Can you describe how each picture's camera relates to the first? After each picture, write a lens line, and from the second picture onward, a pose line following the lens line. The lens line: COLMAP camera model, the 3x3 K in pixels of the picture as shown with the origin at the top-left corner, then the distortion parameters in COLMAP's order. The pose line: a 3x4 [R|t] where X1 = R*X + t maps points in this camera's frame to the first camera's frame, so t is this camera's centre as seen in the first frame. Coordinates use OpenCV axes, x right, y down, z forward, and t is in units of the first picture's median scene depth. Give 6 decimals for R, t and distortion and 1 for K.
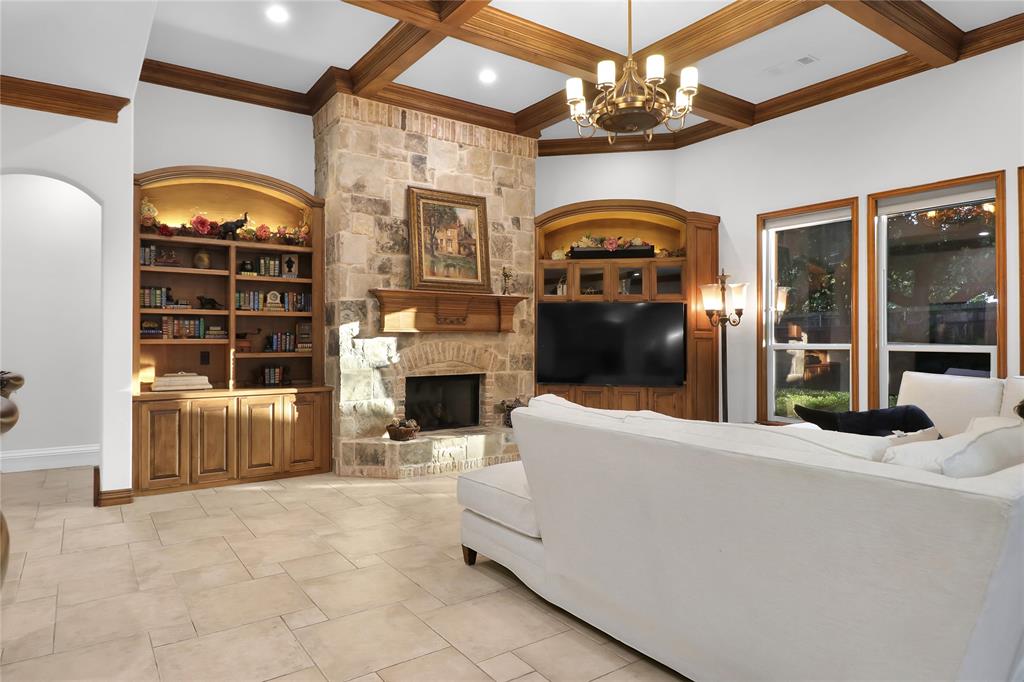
lens RADIAL K [[609.1, 0, 513.4], [0, 609.1, 337.2], [0, 0, 1]] dist [0.000088, -0.008649]
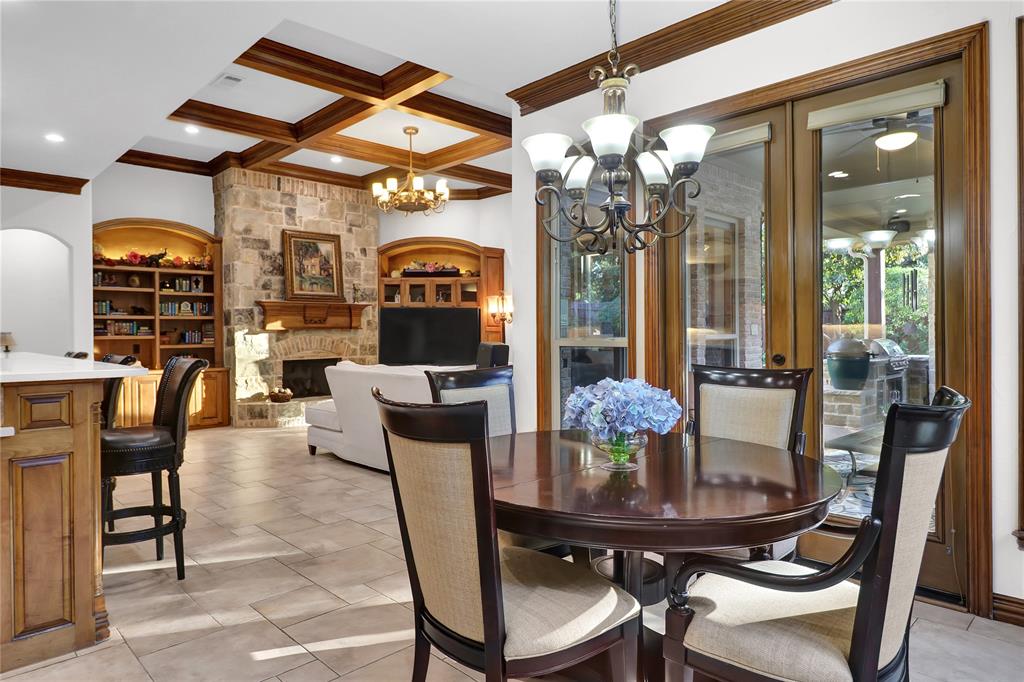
lens RADIAL K [[609.1, 0, 502.8], [0, 609.1, 334.9], [0, 0, 1]] dist [0.000088, -0.008649]
pose [[0.989426, -0.010552, 0.144654, 0.133813], [0.009672, 0.999930, 0.006782, -0.000361], [-0.144715, -0.005311, 0.989459, -0.515465]]
